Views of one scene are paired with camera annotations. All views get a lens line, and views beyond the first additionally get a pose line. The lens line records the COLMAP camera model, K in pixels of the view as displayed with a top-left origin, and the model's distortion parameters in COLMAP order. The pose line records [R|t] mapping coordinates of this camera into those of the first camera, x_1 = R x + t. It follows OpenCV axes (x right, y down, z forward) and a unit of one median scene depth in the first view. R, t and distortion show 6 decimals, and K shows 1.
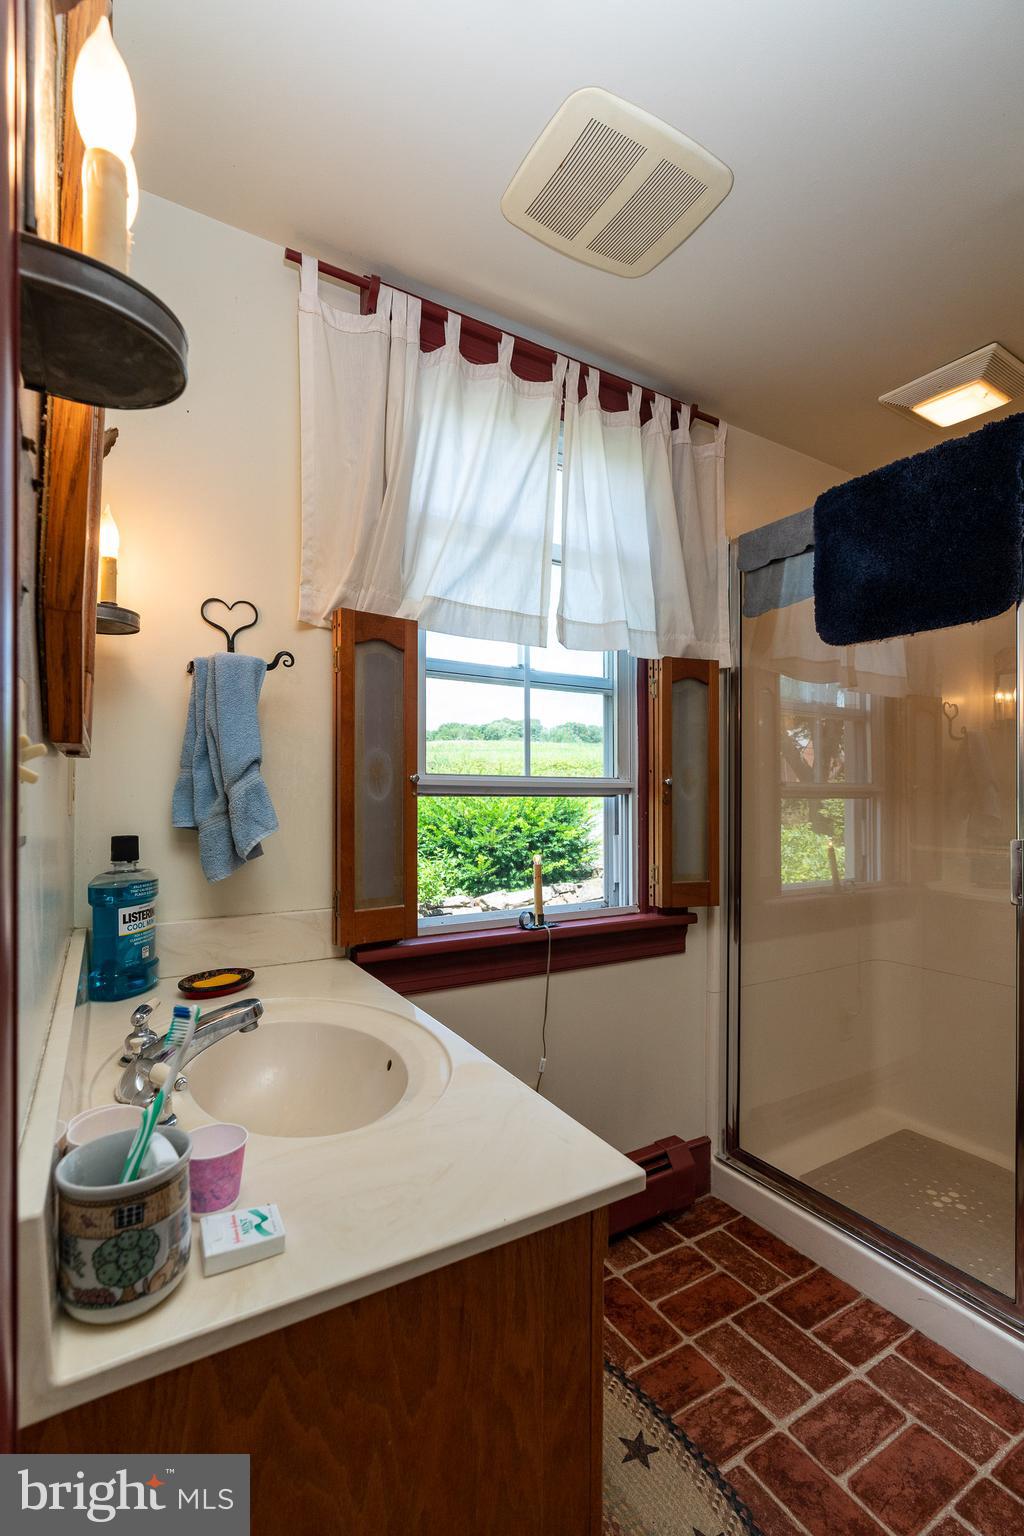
lens RADIAL K [[684.5, 0, 513.4], [0, 684.5, 823.0], [0, 0, 1]] dist [-0.000055, 0.000741]
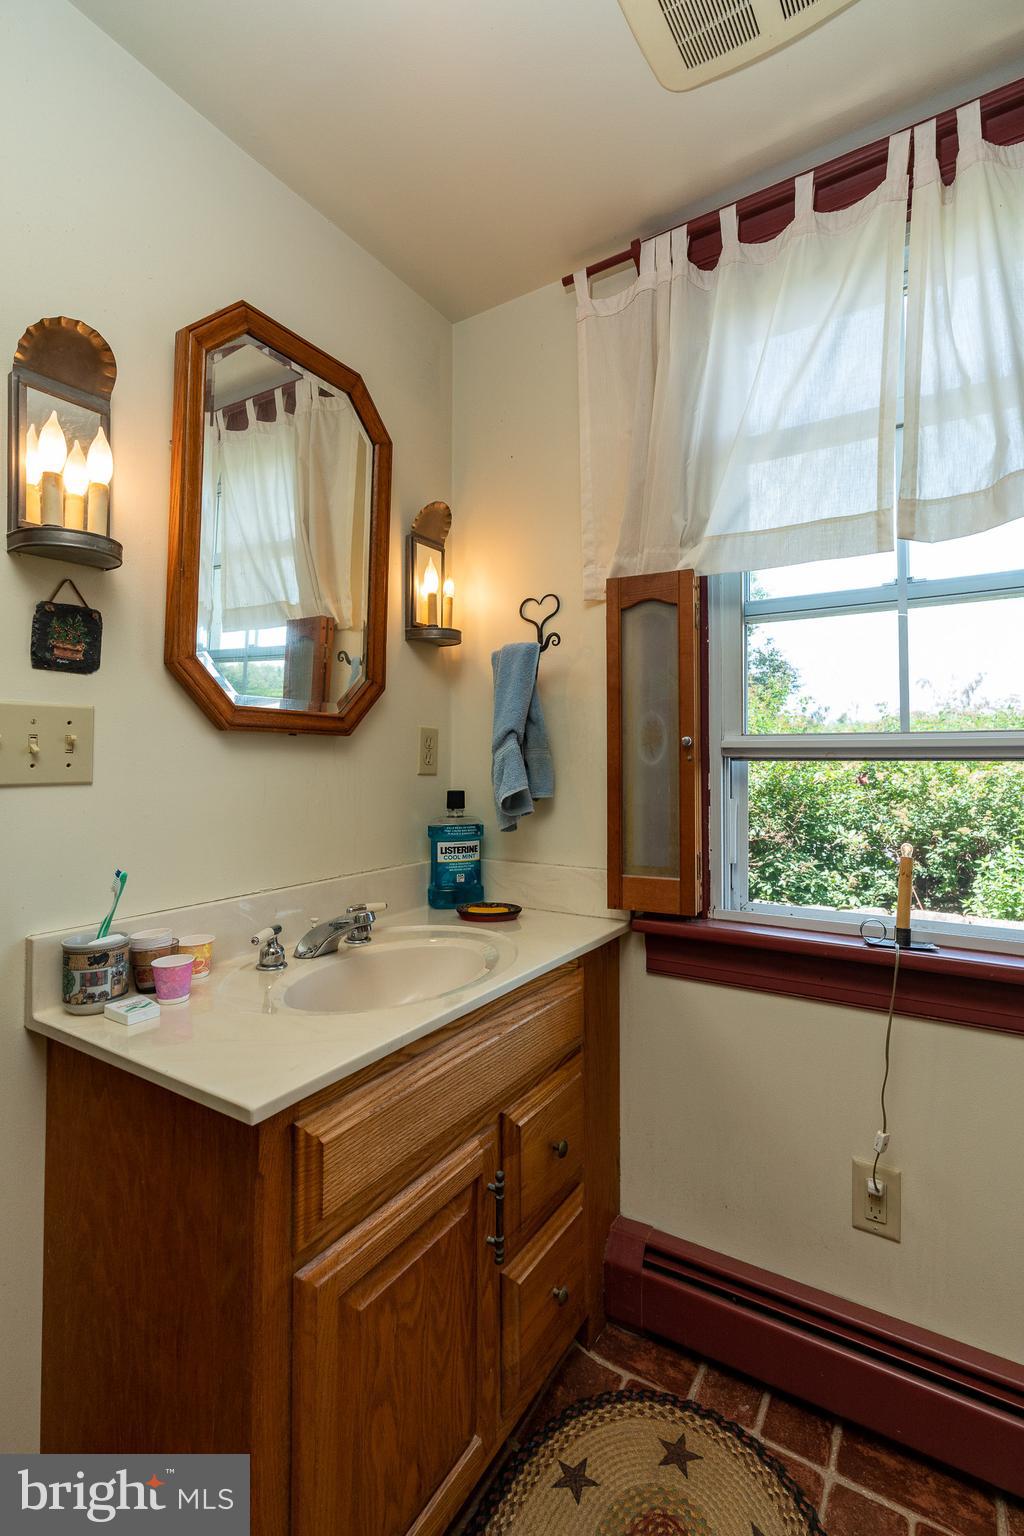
lens RADIAL K [[713.7, 0, 512.0], [0, 713.7, 768.0], [0, 0, 1]] dist [0.000904, 0.001409]
pose [[0.449876, 0.004347, -0.893081, 0.626589], [-0.032544, 0.999404, -0.011529, -0.011013], [0.892498, 0.034251, 0.449749, 0.381157]]
